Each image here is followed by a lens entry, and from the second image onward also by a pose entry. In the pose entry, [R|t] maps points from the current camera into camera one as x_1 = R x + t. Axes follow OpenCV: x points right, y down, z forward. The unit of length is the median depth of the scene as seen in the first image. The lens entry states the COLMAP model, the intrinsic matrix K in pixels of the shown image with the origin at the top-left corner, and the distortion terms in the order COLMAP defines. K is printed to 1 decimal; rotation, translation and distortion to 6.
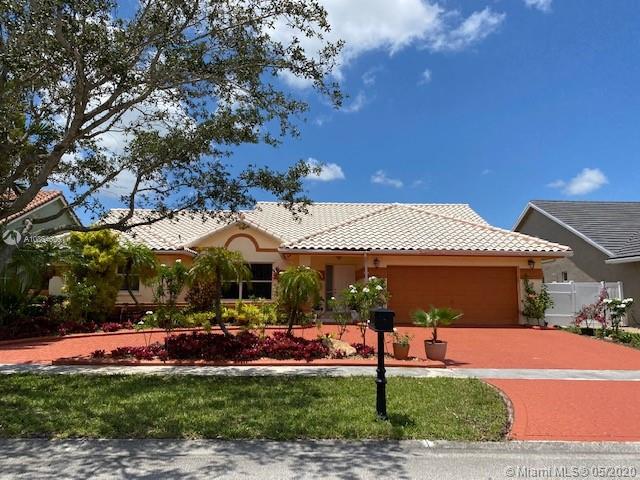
lens RADIAL K [[491.9, 0, 320.0], [0, 491.9, 240.0], [0, 0, 1]] dist [0.073643, -0.119834]
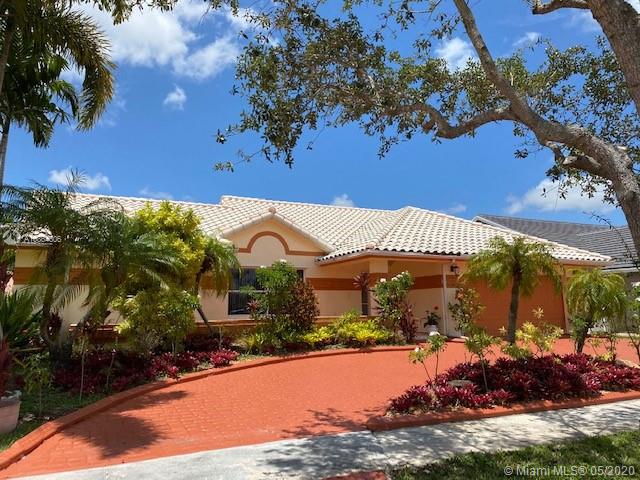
lens RADIAL K [[491.9, 0, 320.0], [0, 491.9, 240.0], [0, 0, 1]] dist [0.073643, -0.119834]
pose [[0.911940, 0.038483, 0.408515, -0.484246], [-0.023745, 0.998873, -0.041091, 0.036351], [-0.409636, 0.027773, 0.911826, 0.297549]]
